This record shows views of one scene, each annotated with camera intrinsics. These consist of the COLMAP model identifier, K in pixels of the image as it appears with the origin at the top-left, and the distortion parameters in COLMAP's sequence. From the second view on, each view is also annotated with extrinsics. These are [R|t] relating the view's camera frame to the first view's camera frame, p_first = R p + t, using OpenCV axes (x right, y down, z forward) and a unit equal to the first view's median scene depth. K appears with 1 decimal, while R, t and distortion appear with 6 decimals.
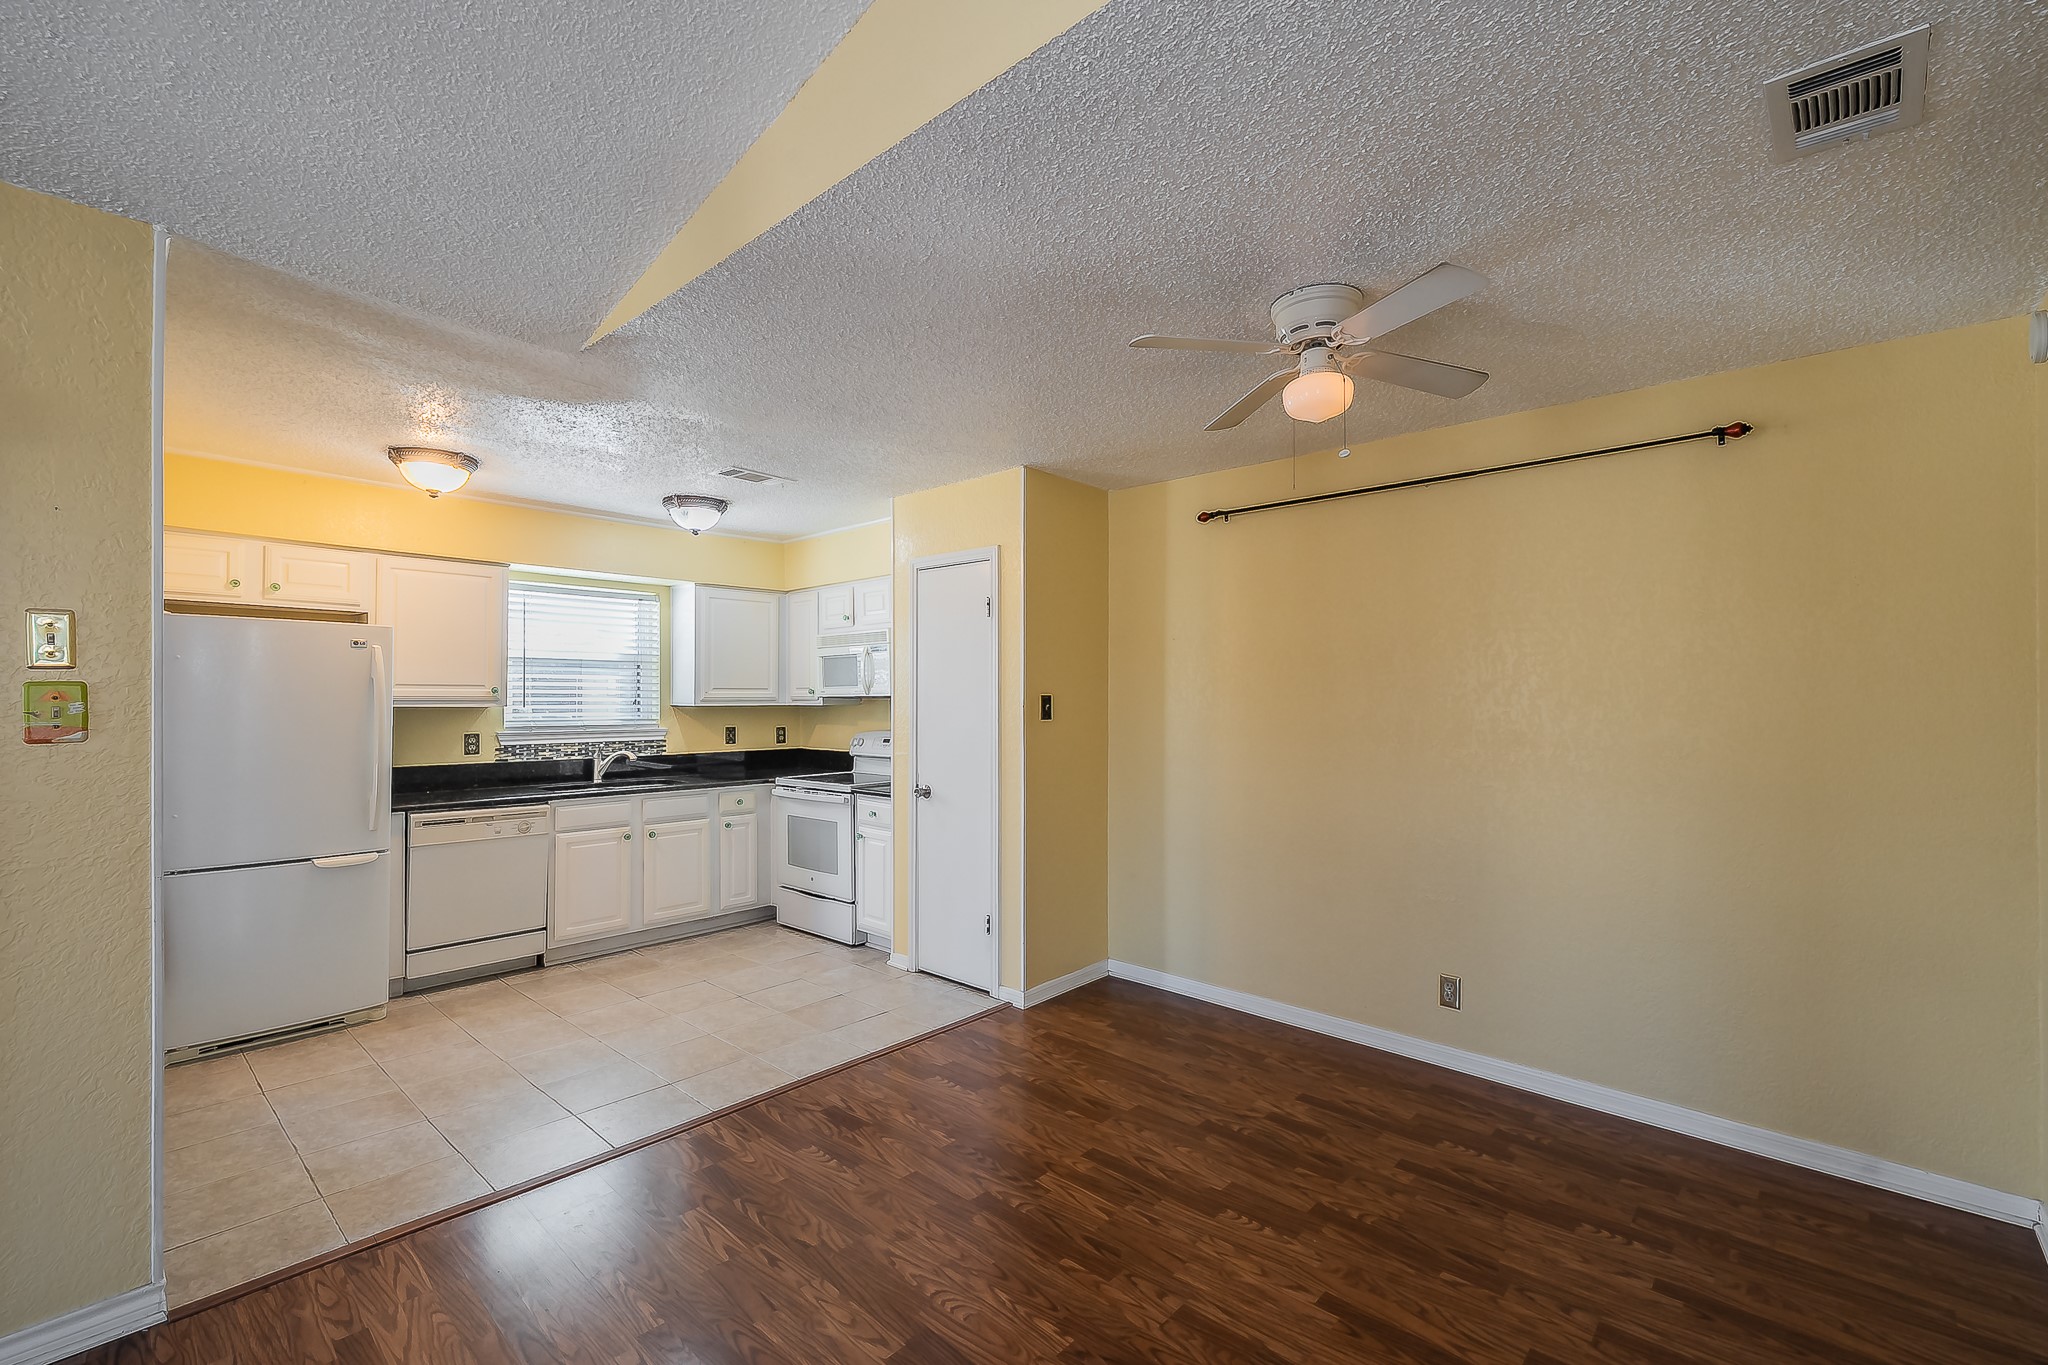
lens RADIAL K [[875.7, 0, 1016.9], [0, 875.7, 681.2], [0, 0, 1]] dist [-0.000449, -0.000248]
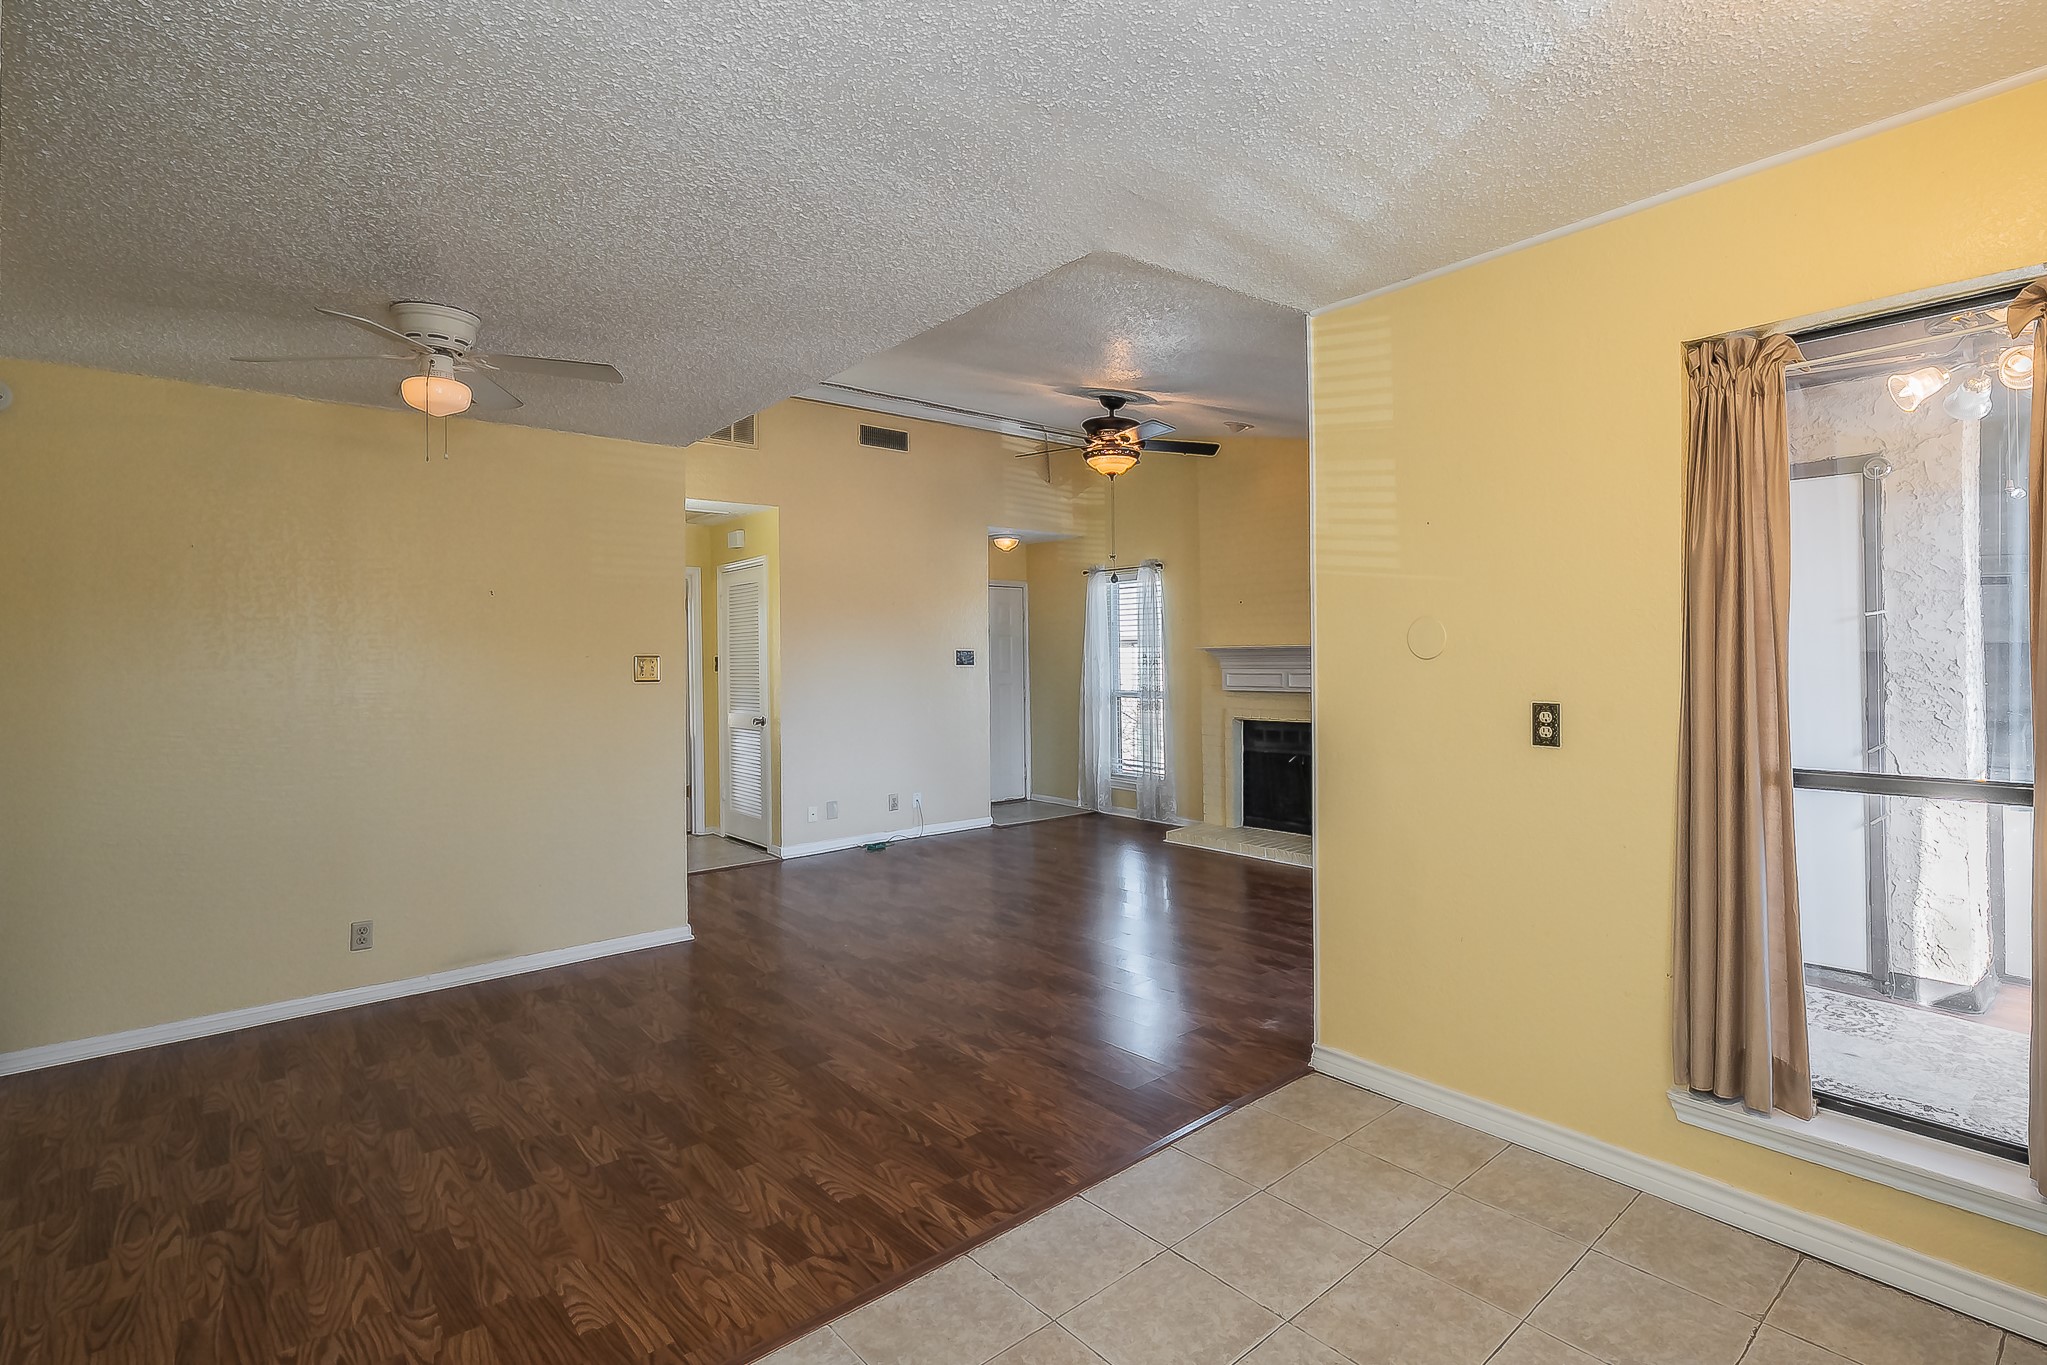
lens RADIAL K [[977.1, 0, 1132.0], [0, 977.1, 639.3], [0, 0, 1]] dist [0.001093, -0.000623]
pose [[-0.996807, 0.016683, 0.078088, -0.341066], [0.013815, 0.999215, -0.037135, 0.032014], [-0.078646, -0.035938, -0.996255, 1.112447]]
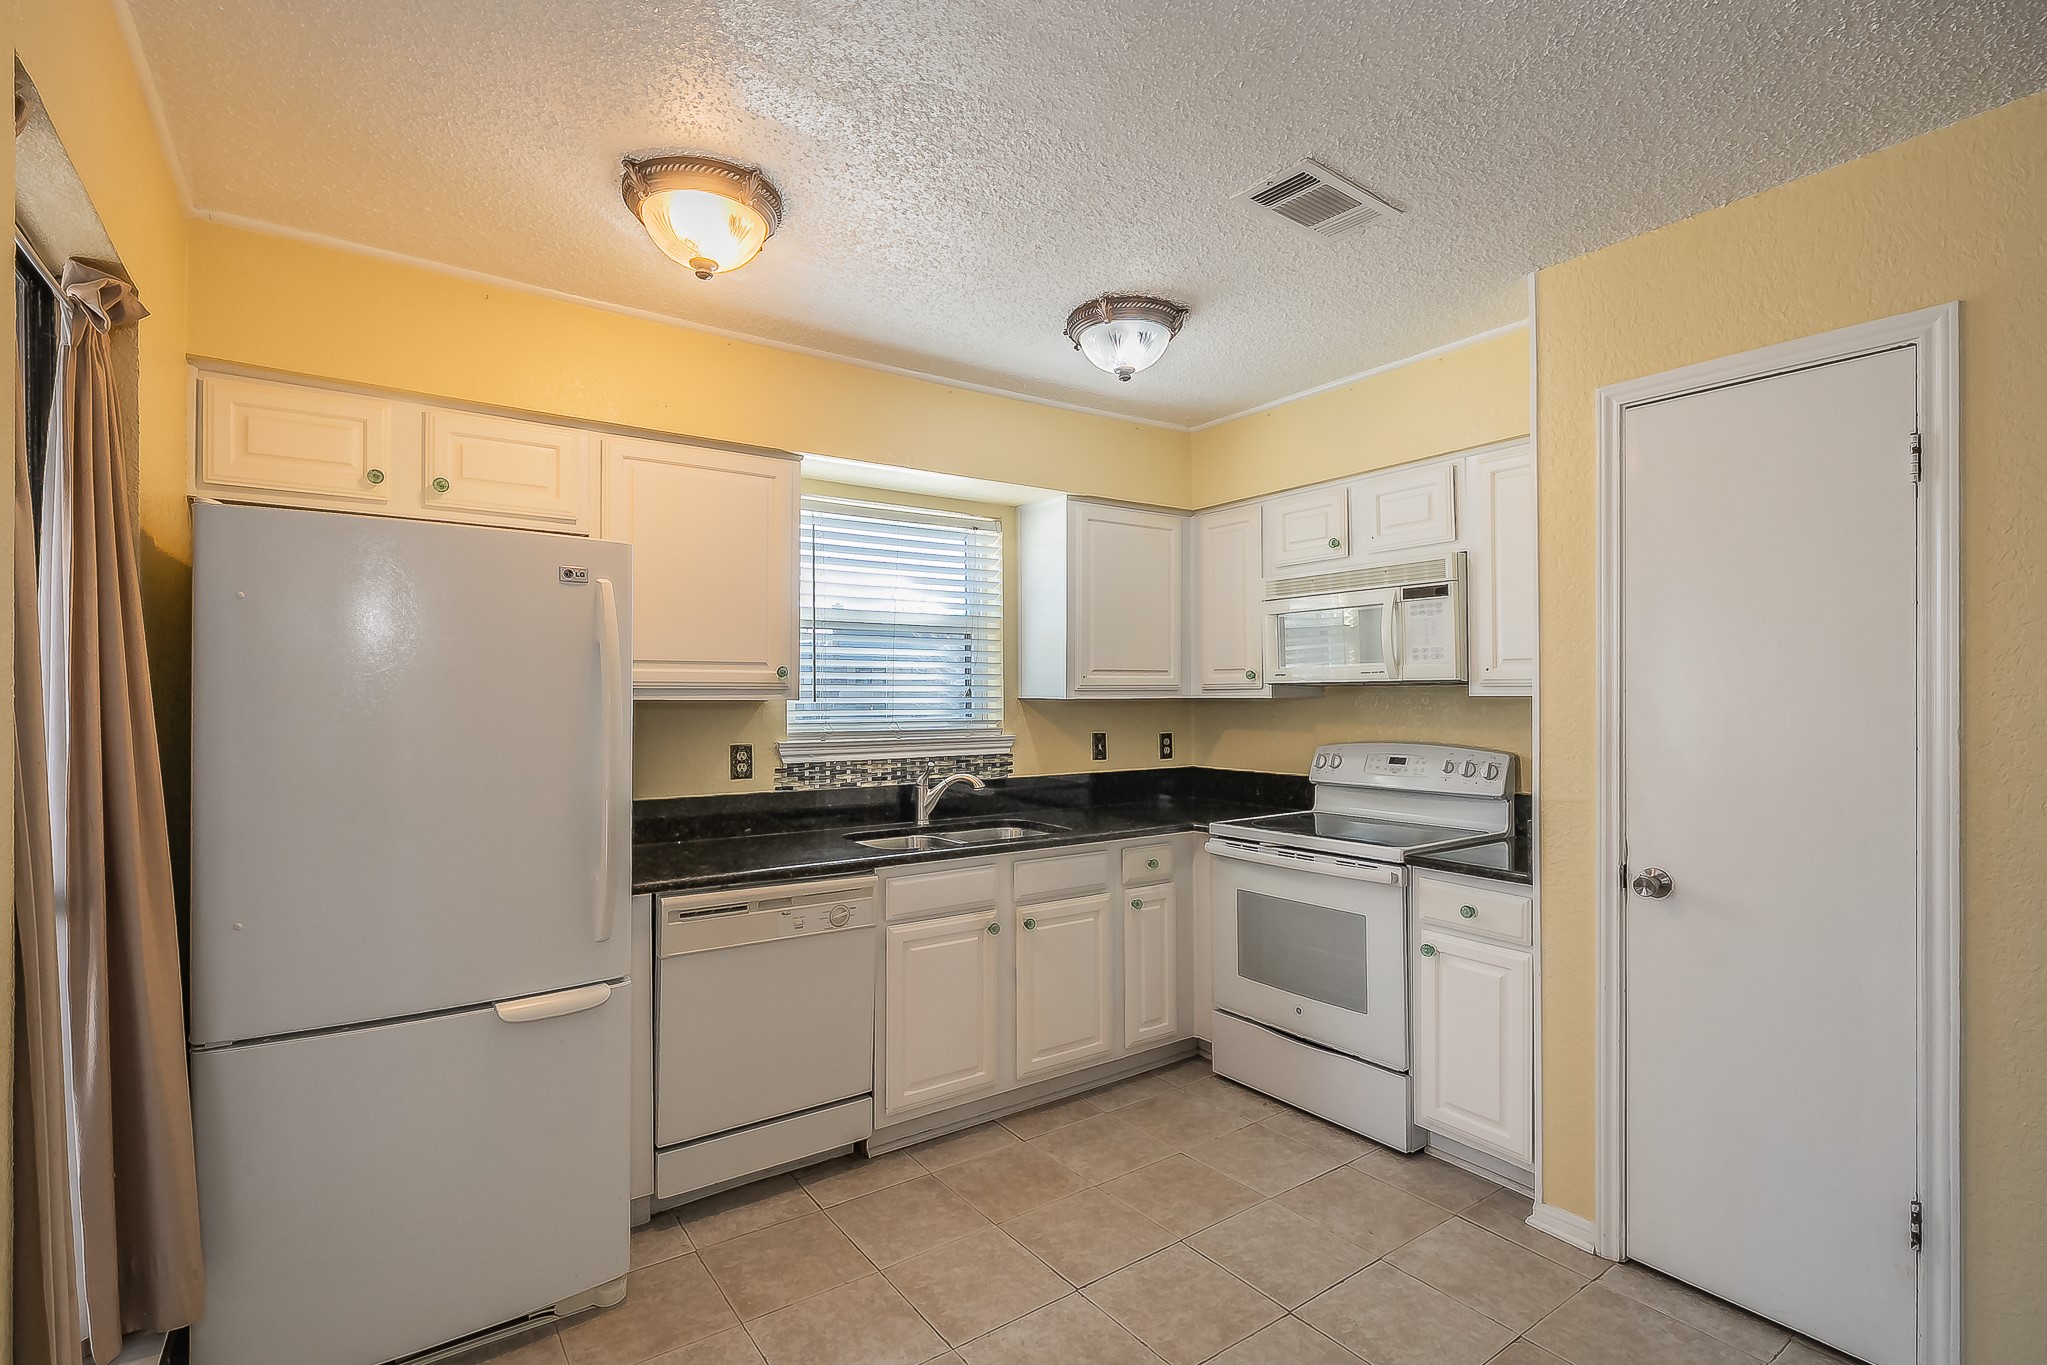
lens RADIAL K [[963.2, 0, 1023.5], [0, 963.2, 682.5], [0, 0, 1]] dist [0.000367, 0.000009]
pose [[0.977597, -0.003412, -0.210457, -0.304213], [0.005313, 0.999950, 0.008469, 0.012872], [0.210418, -0.009397, 0.977566, 0.407297]]
